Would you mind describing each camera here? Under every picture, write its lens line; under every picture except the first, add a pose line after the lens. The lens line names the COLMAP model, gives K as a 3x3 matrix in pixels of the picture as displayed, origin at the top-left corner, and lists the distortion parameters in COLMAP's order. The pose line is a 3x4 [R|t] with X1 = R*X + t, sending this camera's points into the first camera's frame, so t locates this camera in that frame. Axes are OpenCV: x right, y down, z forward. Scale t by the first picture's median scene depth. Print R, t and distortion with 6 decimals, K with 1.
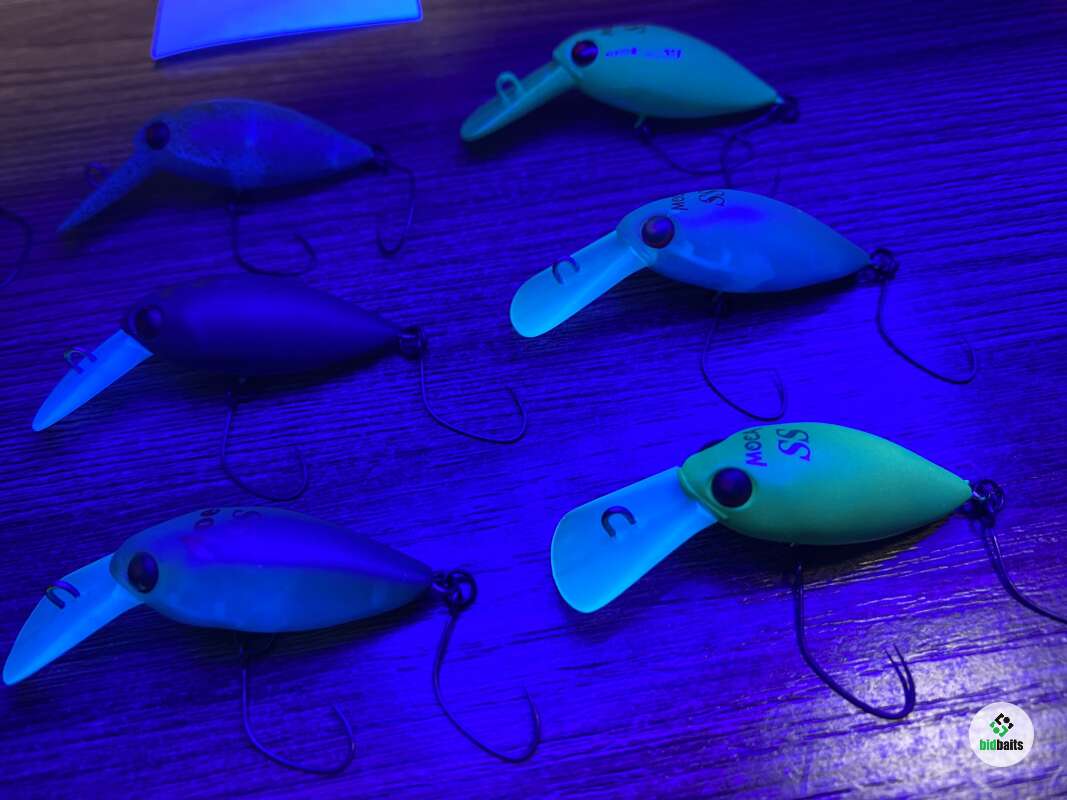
lens RADIAL K [[758.3, 0, 533.5], [0, 758.3, 400.0], [0, 0, 1]] dist [-0.006812, -0.013512]
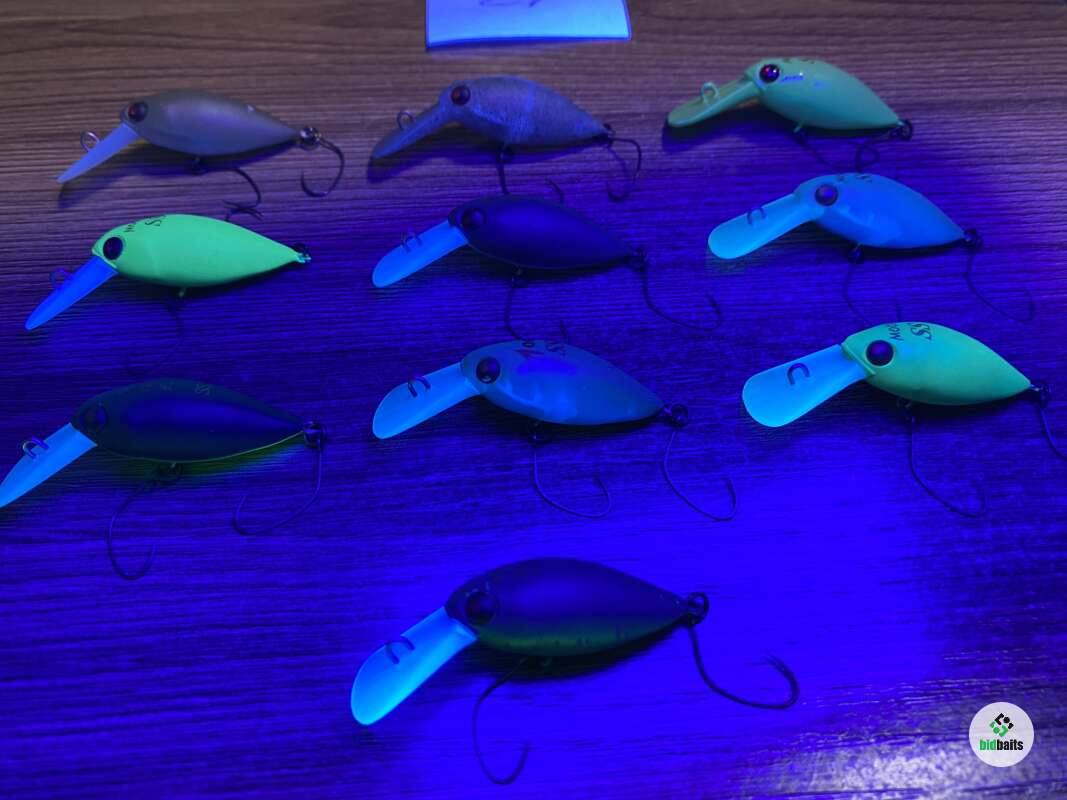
lens RADIAL K [[773.0, 0, 546.3], [0, 773.0, 399.8], [0, 0, 1]] dist [-0.018046, -0.005834]
pose [[0.994737, 0.101984, 0.009859, -0.322189], [-0.101413, 0.993724, -0.047205, 0.273443], [-0.014611, 0.045957, 0.998837, -0.421475]]
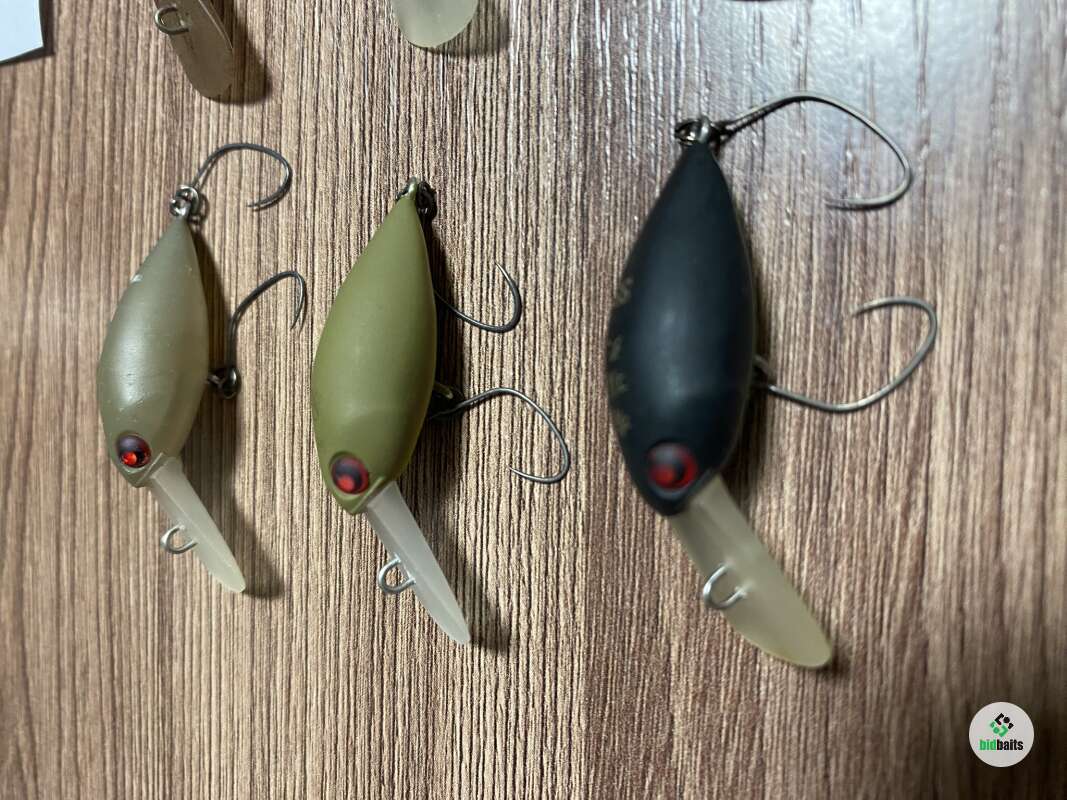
lens RADIAL K [[773.3, 0, 507.7], [0, 773.3, 369.5], [0, 0, 1]] dist [-0.039115, 0.001839]
pose [[0.173738, -0.983954, -0.040617, -0.954978], [0.983302, 0.171059, 0.062100, 0.083800], [-0.054156, -0.050728, 0.997243, 0.148547]]
